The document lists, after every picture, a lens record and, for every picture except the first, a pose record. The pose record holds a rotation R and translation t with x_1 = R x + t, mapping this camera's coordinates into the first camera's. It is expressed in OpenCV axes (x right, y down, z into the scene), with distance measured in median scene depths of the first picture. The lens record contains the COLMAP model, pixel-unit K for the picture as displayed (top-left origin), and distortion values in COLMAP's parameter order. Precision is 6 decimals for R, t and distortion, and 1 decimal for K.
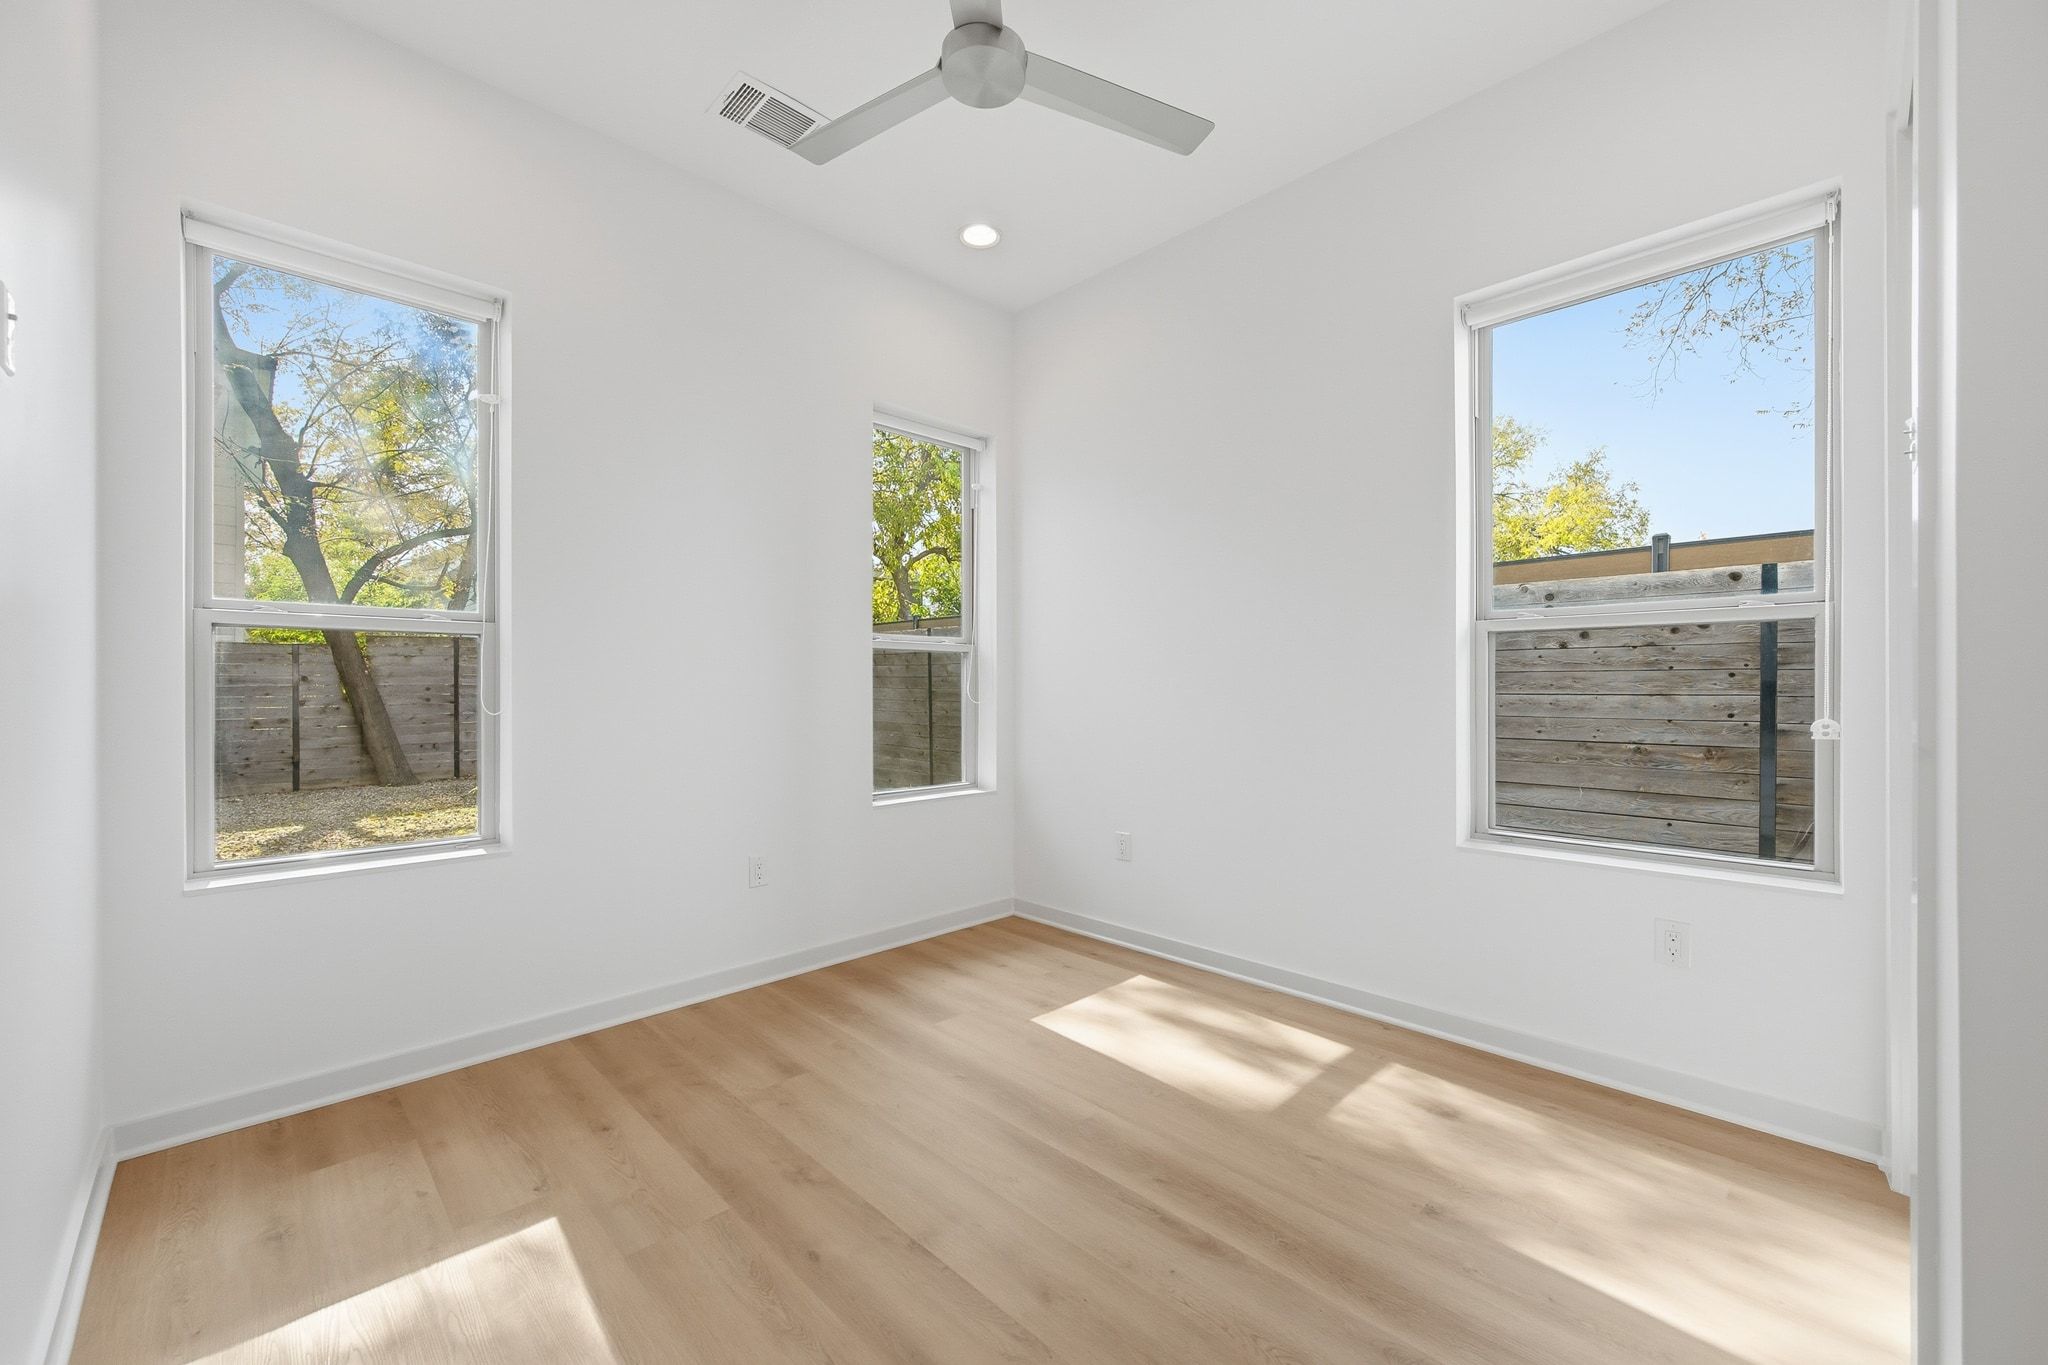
lens RADIAL K [[800.4, 0, 1025.5], [0, 800.4, 687.4], [0, 0, 1]] dist [-0.001045, -0.000087]
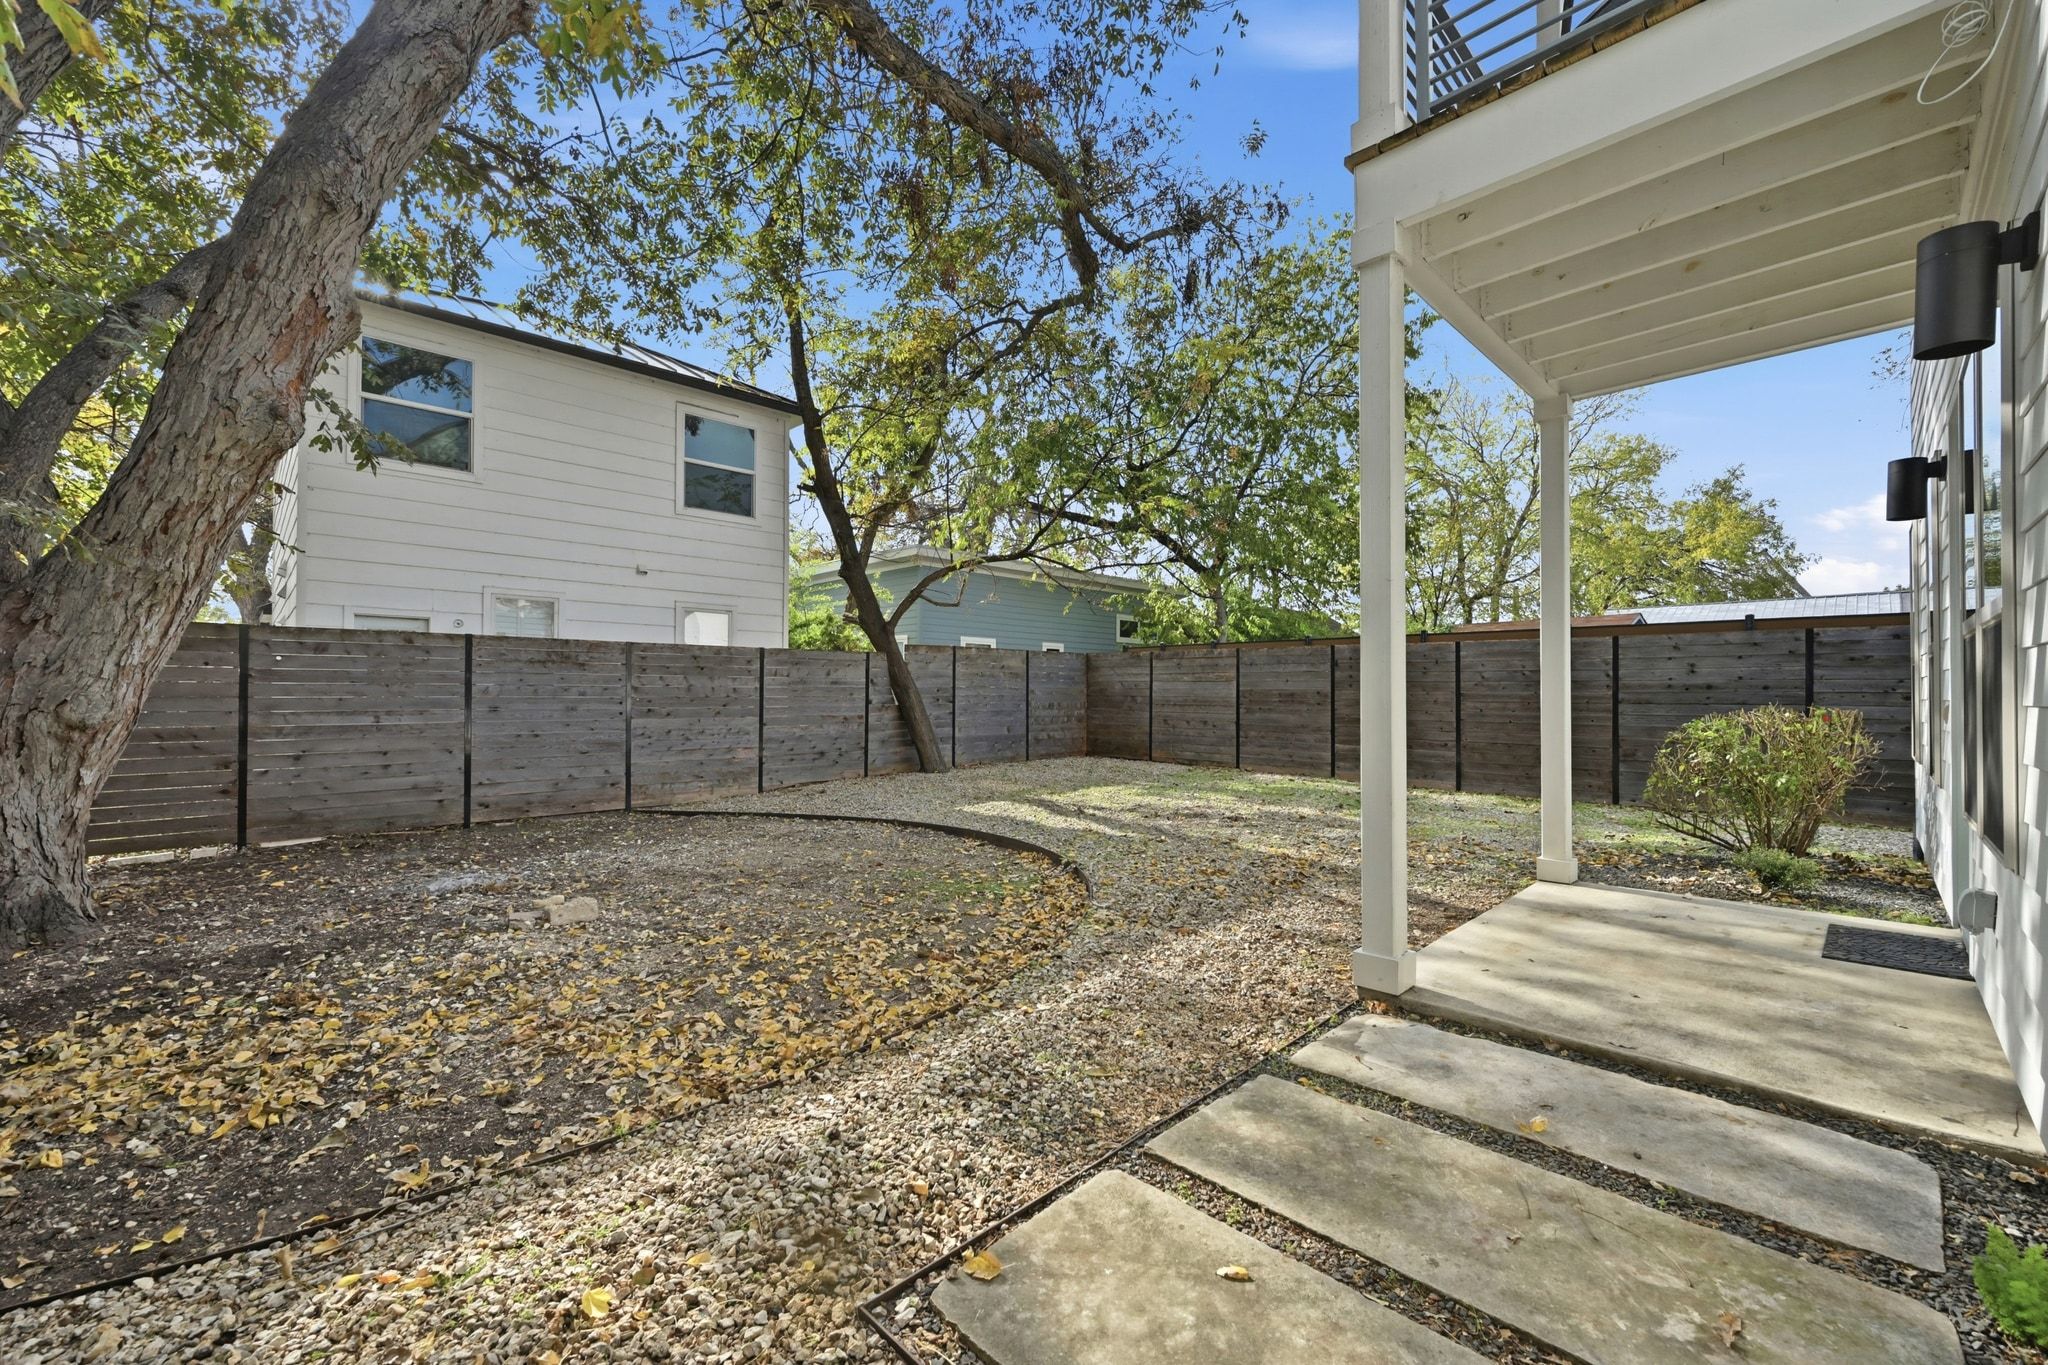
lens RADIAL K [[808.8, 0, 1017.9], [0, 808.8, 689.1], [0, 0, 1]] dist [0.002999, 0.000249]
pose [[0.999983, 0.003666, -0.004531, -0.613282], [-0.003694, 0.999973, -0.006277, 0.007030], [0.004508, 0.006293, 0.999970, -0.171068]]
